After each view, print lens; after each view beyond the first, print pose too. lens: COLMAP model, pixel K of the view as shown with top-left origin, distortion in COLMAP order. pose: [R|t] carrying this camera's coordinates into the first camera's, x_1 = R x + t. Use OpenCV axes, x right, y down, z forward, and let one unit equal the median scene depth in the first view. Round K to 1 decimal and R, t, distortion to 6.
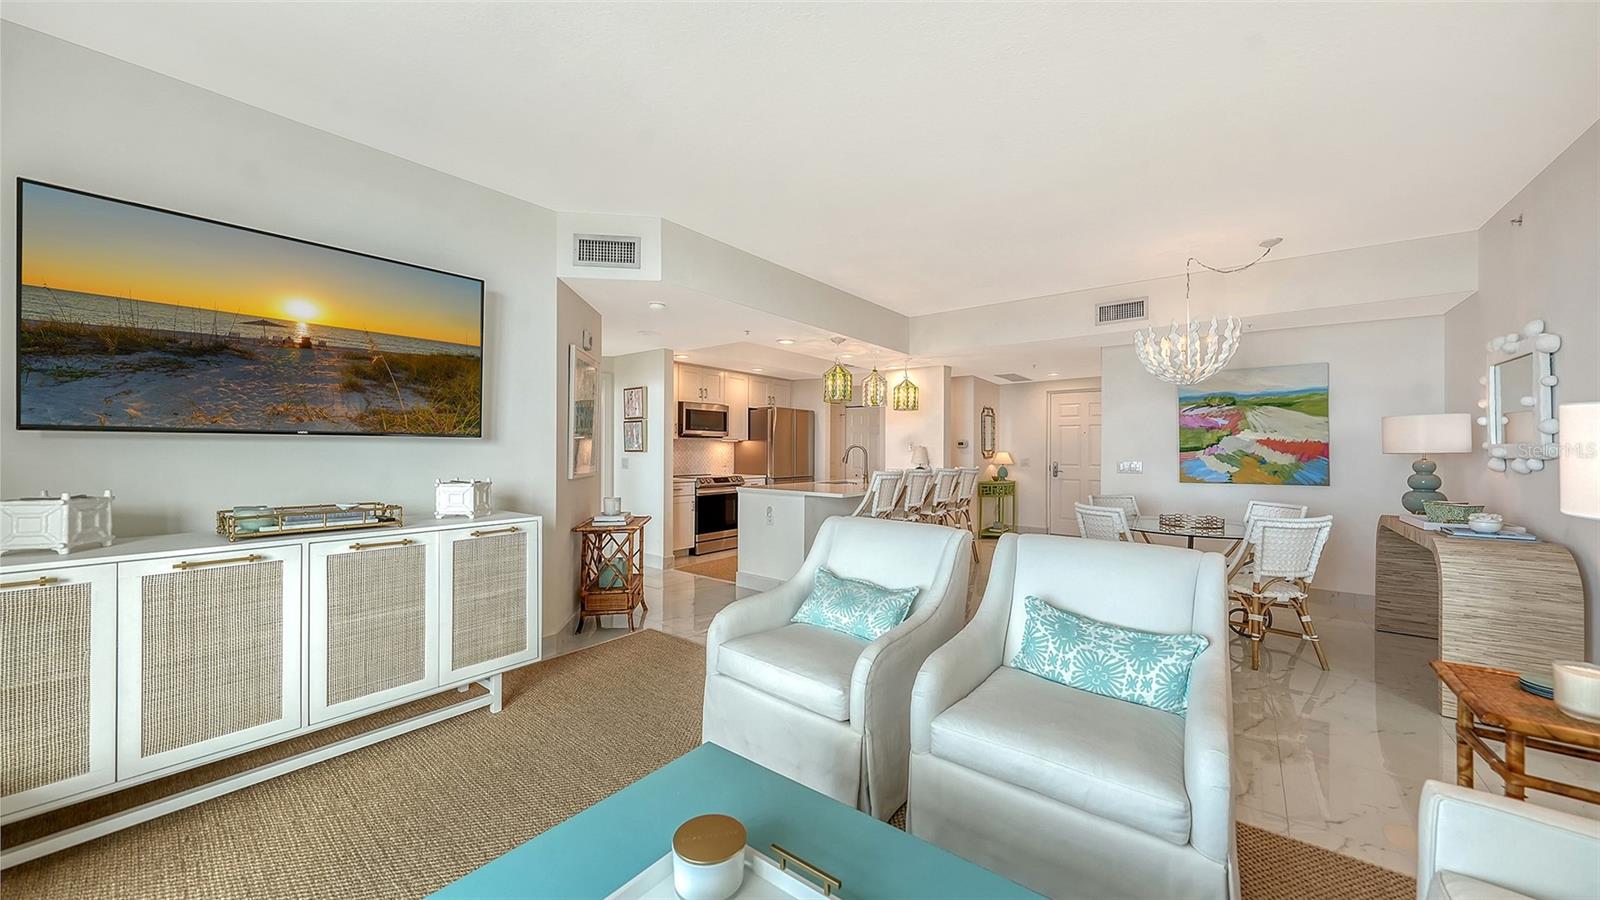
lens RADIAL K [[564.4, 0, 798.6], [0, 564.4, 469.9], [0, 0, 1]] dist [-0.018012, 0.000170]
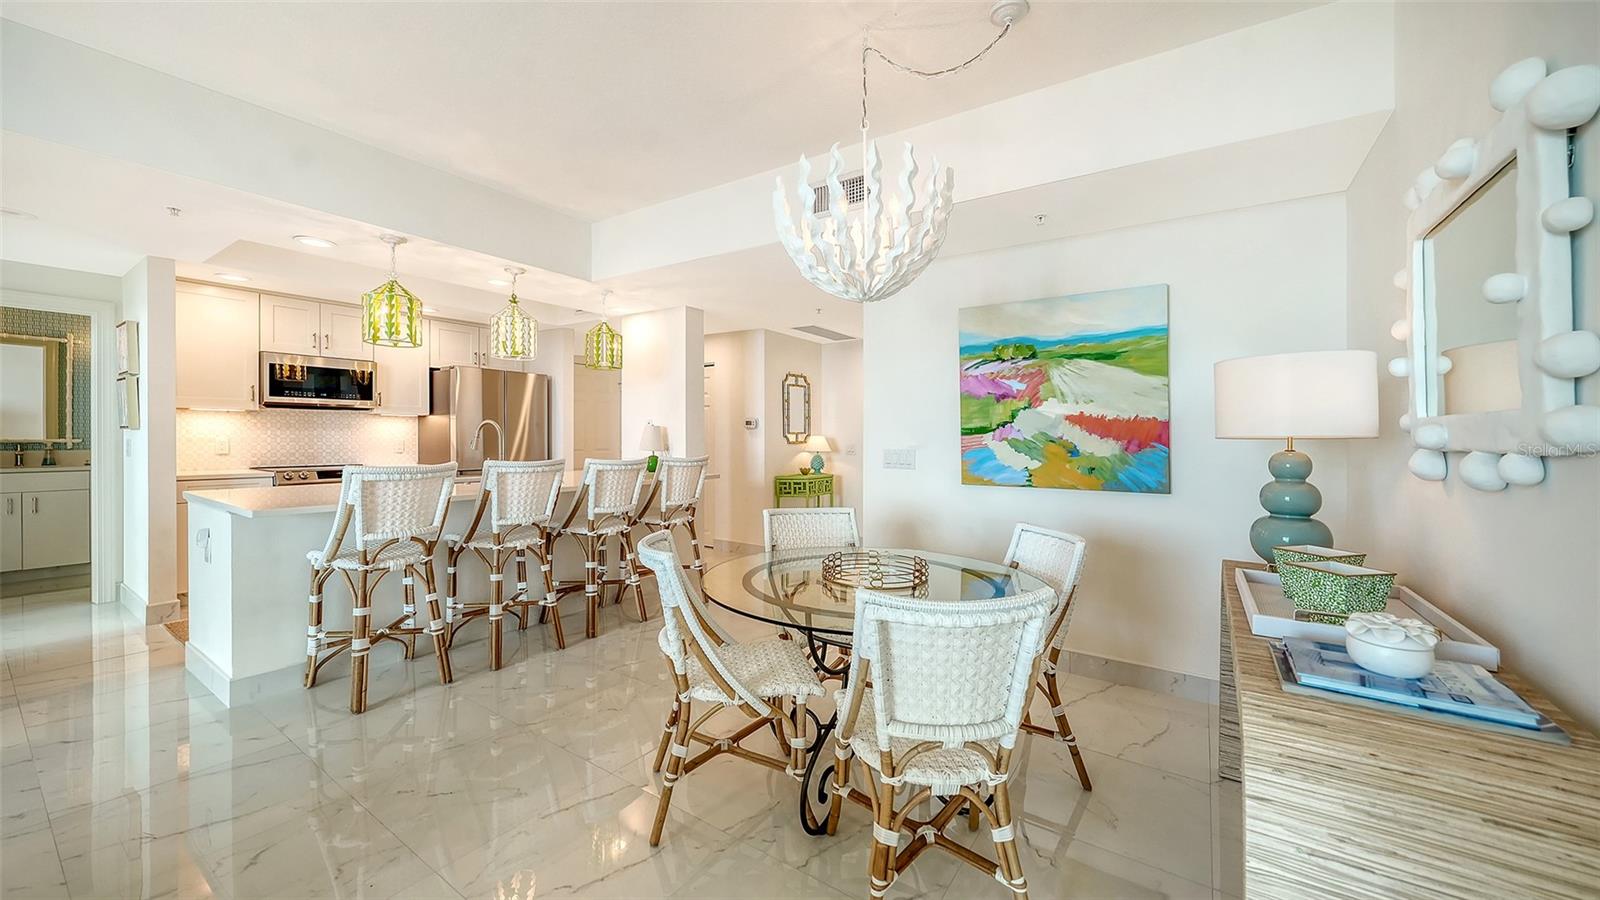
lens RADIAL K [[614.1, 0, 800.0], [0, 614.1, 450.0], [0, 0, 1]] dist [-0.014388, -0.000216]
pose [[0.995896, 0.006492, 0.090272, 0.482771], [-0.005727, 0.999946, -0.008726, -0.009521], [-0.090324, 0.008174, 0.995879, 0.373031]]
